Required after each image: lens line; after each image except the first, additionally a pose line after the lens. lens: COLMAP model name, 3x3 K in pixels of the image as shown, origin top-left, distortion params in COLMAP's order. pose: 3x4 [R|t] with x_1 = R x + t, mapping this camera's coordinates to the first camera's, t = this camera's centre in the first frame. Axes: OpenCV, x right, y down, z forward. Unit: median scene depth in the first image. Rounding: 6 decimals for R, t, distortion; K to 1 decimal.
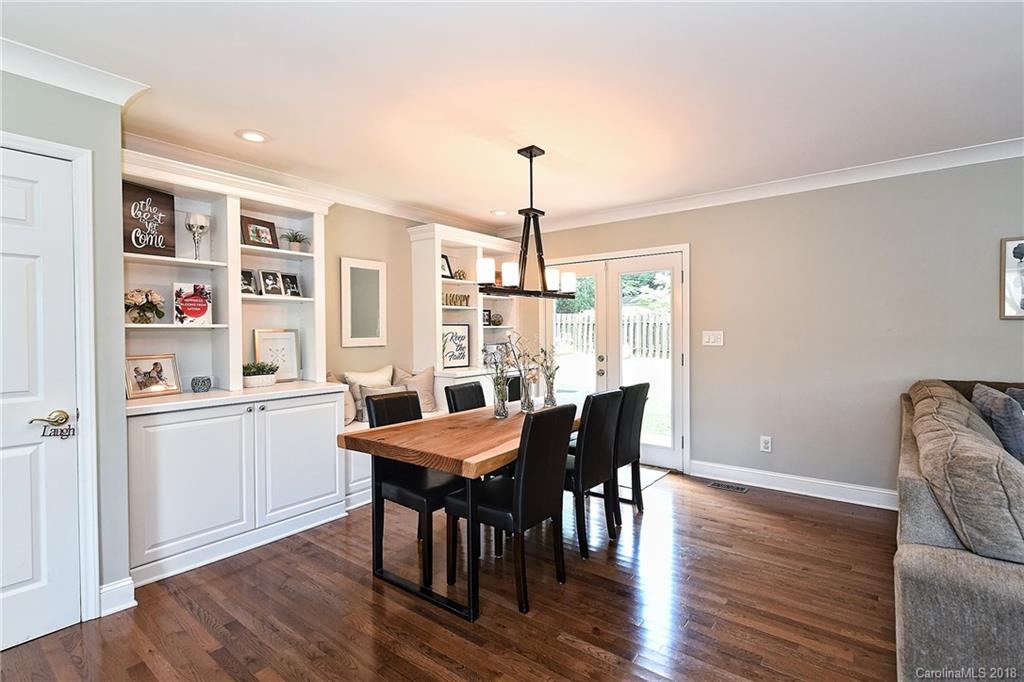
lens RADIAL K [[481.8, 0, 512.0], [0, 481.8, 341.0], [0, 0, 1]] dist [0.000454, 0.000123]
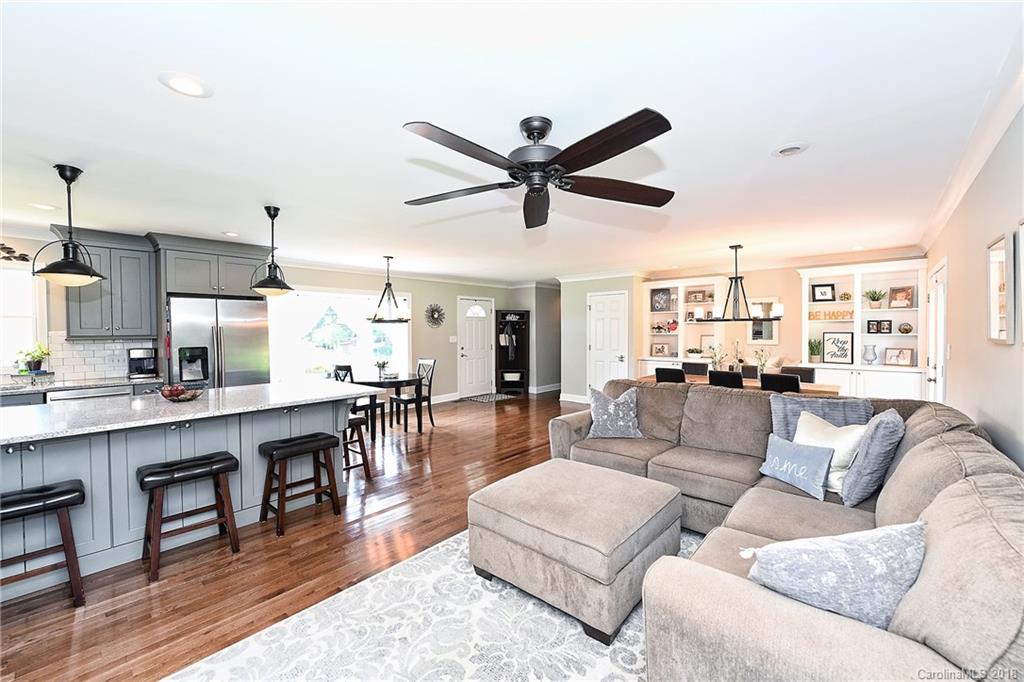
lens RADIAL K [[425.3, 0, 512.0], [0, 425.3, 341.0], [0, 0, 1]] dist [-0.000153, -0.000024]
pose [[-0.069440, 0.034470, -0.996990, 1.160178], [-0.014931, 0.999255, 0.035588, -0.038602], [0.997474, 0.017357, -0.068873, 0.136427]]
